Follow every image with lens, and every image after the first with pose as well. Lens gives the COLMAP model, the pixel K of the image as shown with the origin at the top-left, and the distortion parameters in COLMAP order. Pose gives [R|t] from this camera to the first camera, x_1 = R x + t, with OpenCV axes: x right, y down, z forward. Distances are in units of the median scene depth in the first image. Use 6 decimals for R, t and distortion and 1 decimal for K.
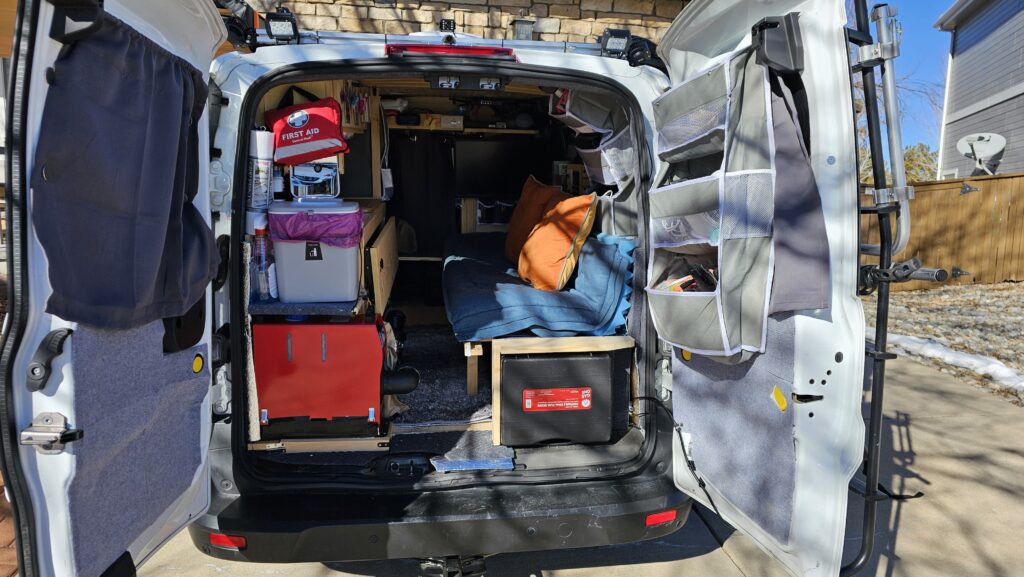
lens RADIAL K [[681.3, 0, 512.1], [0, 681.3, 287.0], [0, 0, 1]] dist [0.038668, -0.004618]
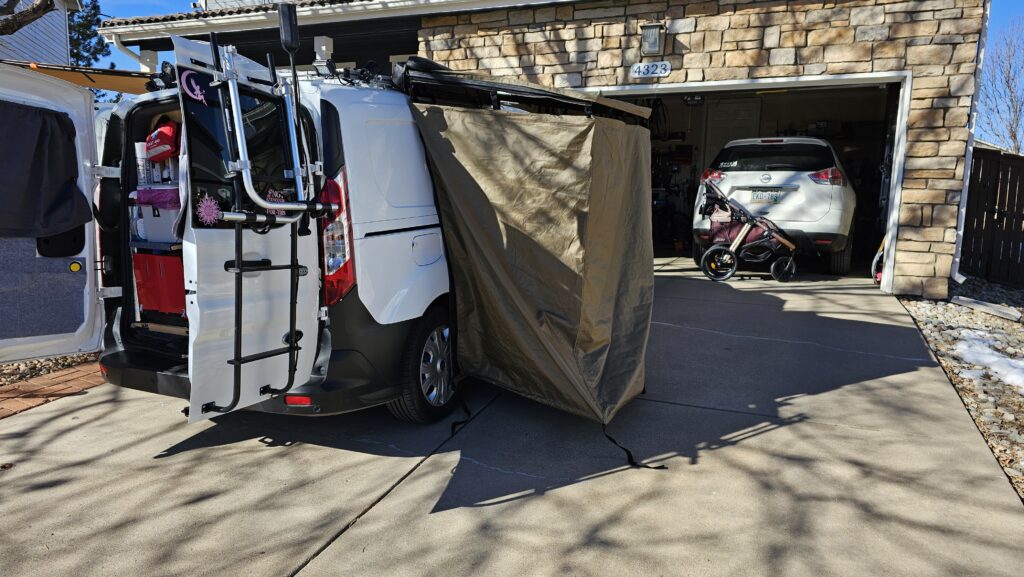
lens RADIAL K [[681.3, 0, 511.6], [0, 681.3, 290.4], [0, 0, 1]] dist [0.038668, -0.004618]
pose [[0.847145, 0.065812, -0.527271, 0.423755], [-0.069842, 0.997482, 0.012288, 0.018593], [0.526752, 0.026416, 0.849608, 0.004686]]
